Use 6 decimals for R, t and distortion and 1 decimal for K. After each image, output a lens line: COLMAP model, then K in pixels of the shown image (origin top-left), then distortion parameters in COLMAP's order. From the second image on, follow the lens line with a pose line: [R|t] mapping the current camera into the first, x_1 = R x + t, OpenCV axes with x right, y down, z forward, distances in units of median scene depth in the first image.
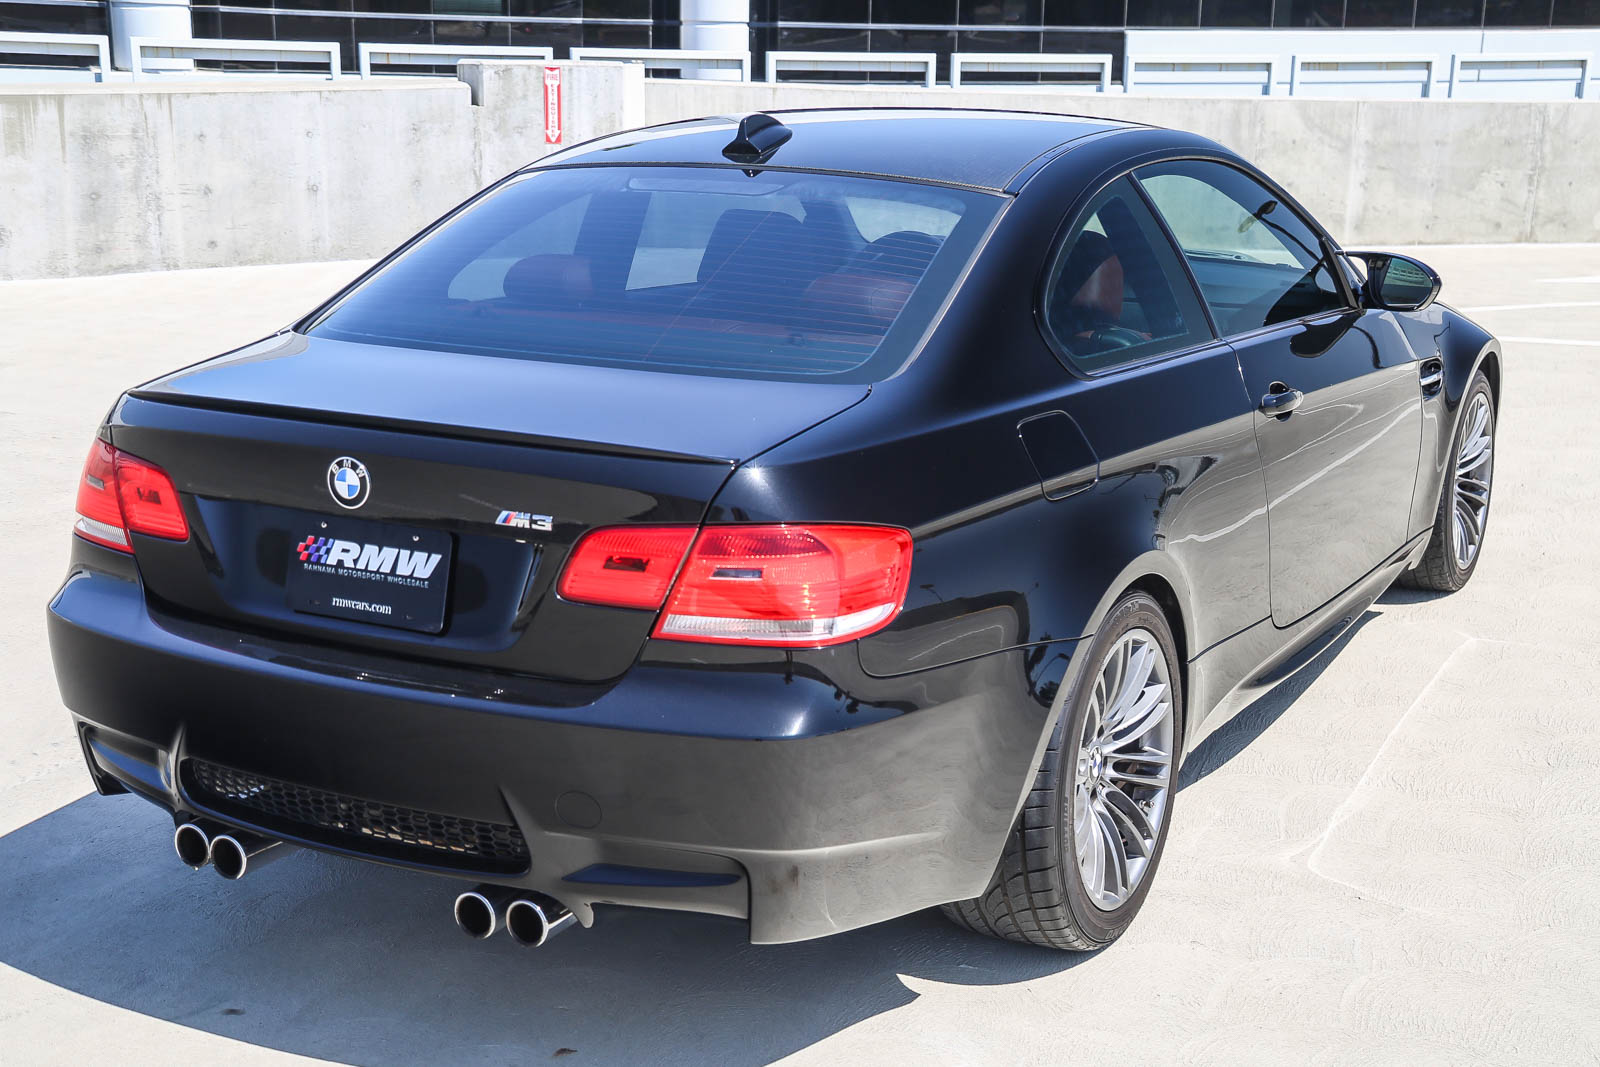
lens RADIAL K [[2128.9, 0, 796.7], [0, 2128.9, 540.4], [0, 0, 1]] dist [0.161736, 0.042967]
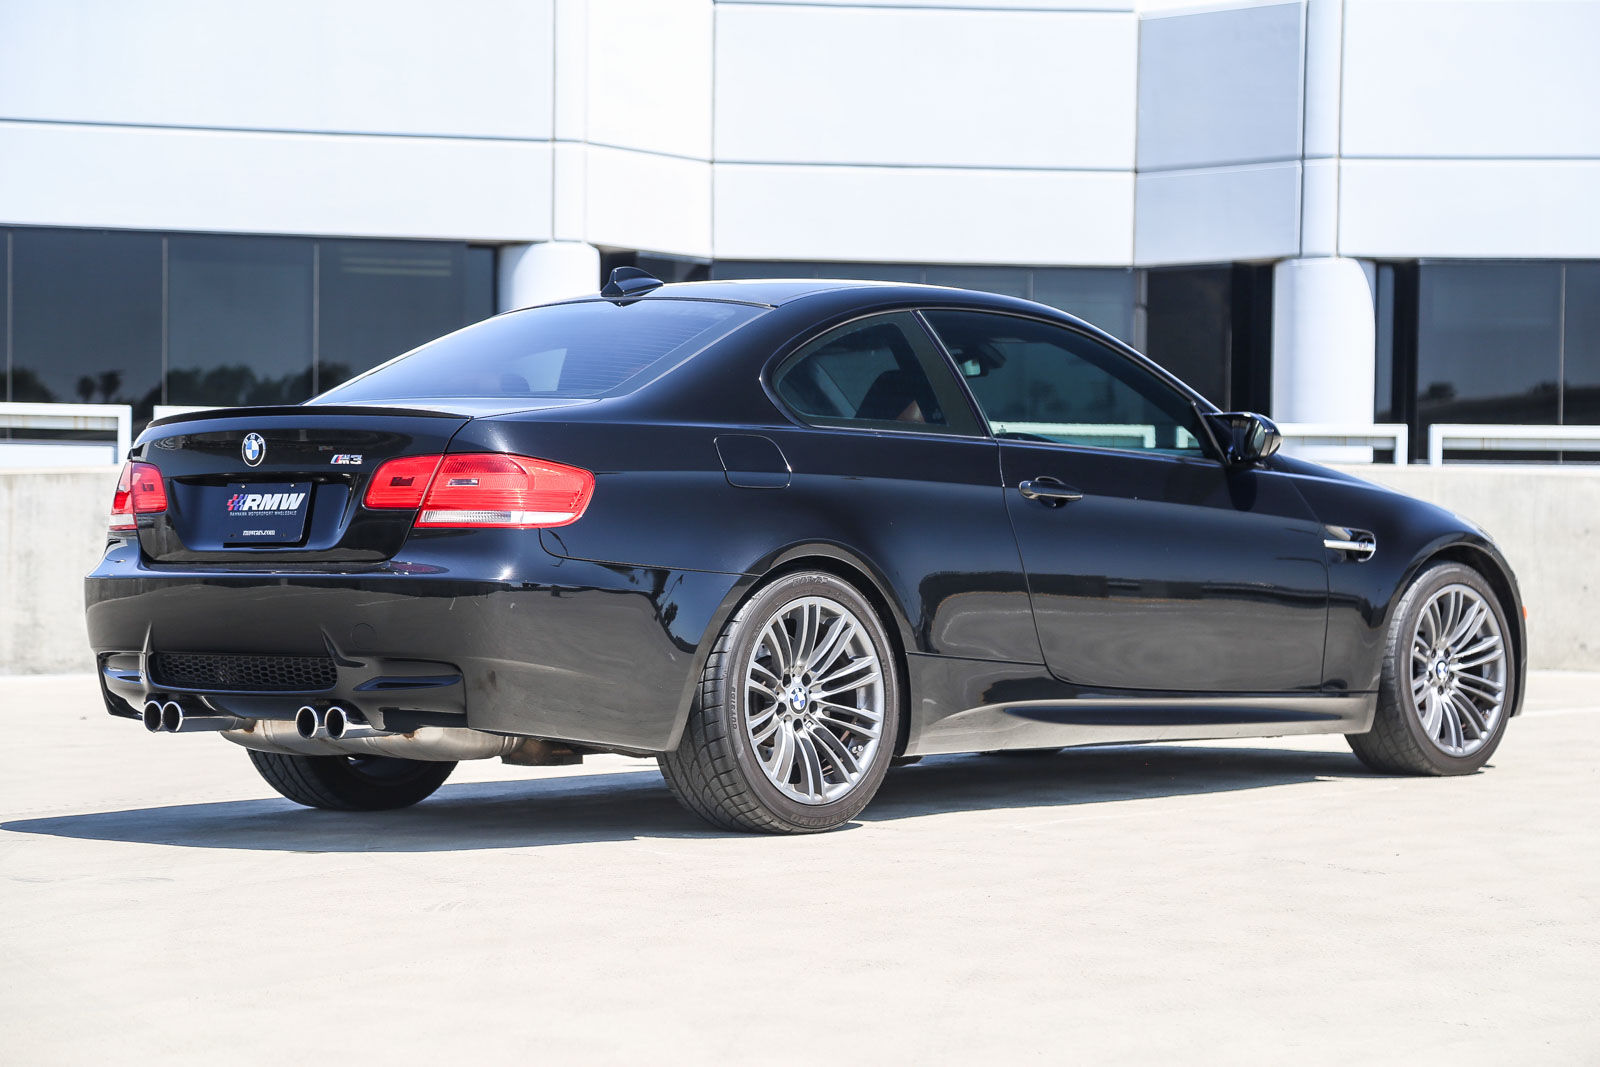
lens RADIAL K [[3789.4, 0, 803.8], [0, 3789.4, 530.0], [0, 0, 1]] dist [0.599334, 0.221198]
pose [[0.969385, -0.006787, -0.245451, 0.860011], [-0.052462, 0.970811, -0.234036, 0.659280], [0.239875, 0.239748, 0.940734, -1.508539]]
